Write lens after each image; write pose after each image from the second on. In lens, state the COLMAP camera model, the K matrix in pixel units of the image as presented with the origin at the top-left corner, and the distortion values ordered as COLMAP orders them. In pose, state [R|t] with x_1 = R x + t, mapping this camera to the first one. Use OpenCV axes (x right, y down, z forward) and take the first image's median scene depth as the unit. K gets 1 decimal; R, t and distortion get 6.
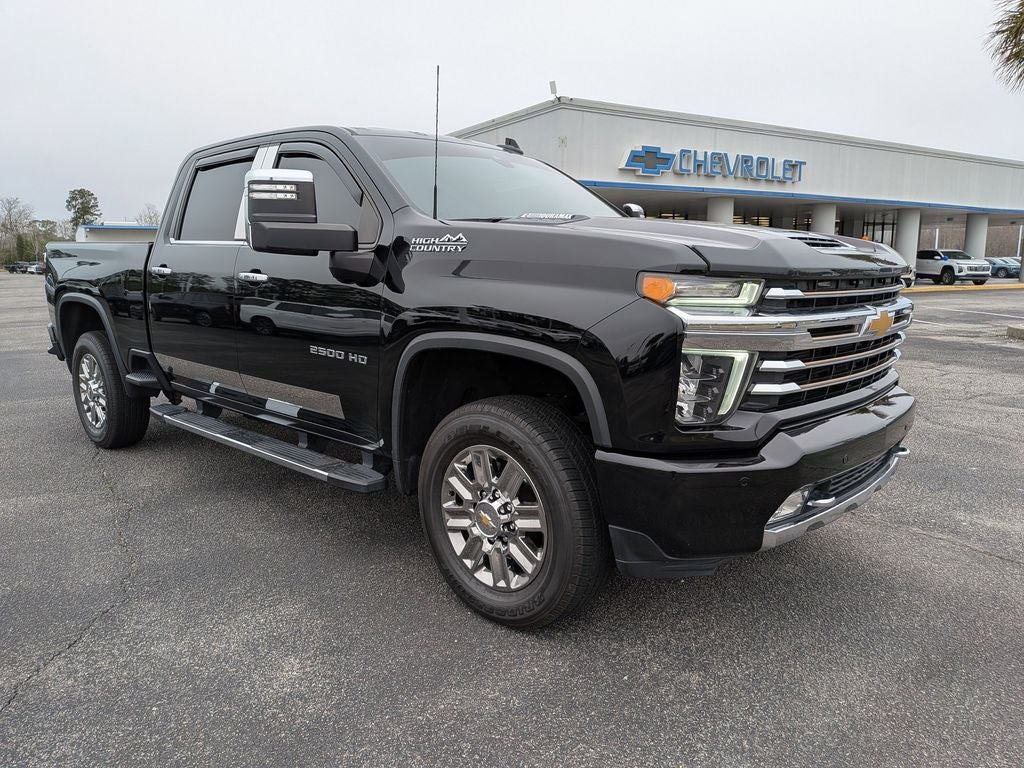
lens RADIAL K [[752.1, 0, 512.0], [0, 752.1, 384.0], [0, 0, 1]] dist [0.072824, -0.092858]
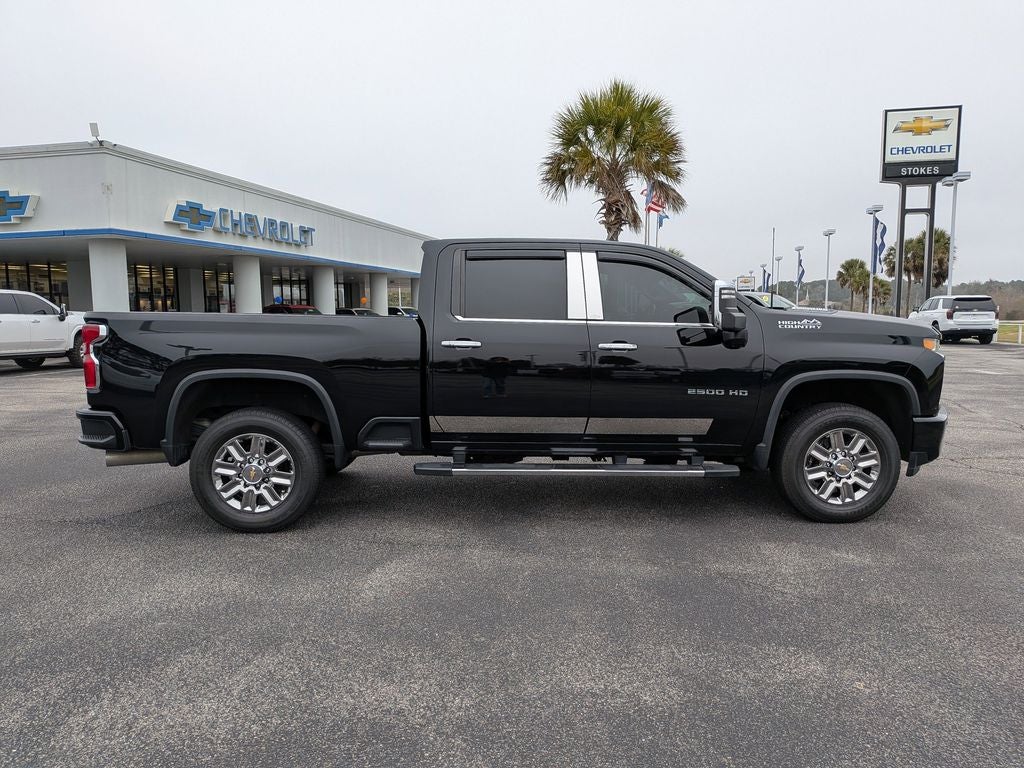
lens RADIAL K [[752.1, 0, 512.0], [0, 752.1, 384.0], [0, 0, 1]] dist [0.072824, -0.092858]
pose [[0.712592, -0.066888, 0.698383, -0.223596], [0.112969, 0.993395, -0.020124, -0.009890], [-0.692424, 0.093236, 0.715442, 0.021002]]
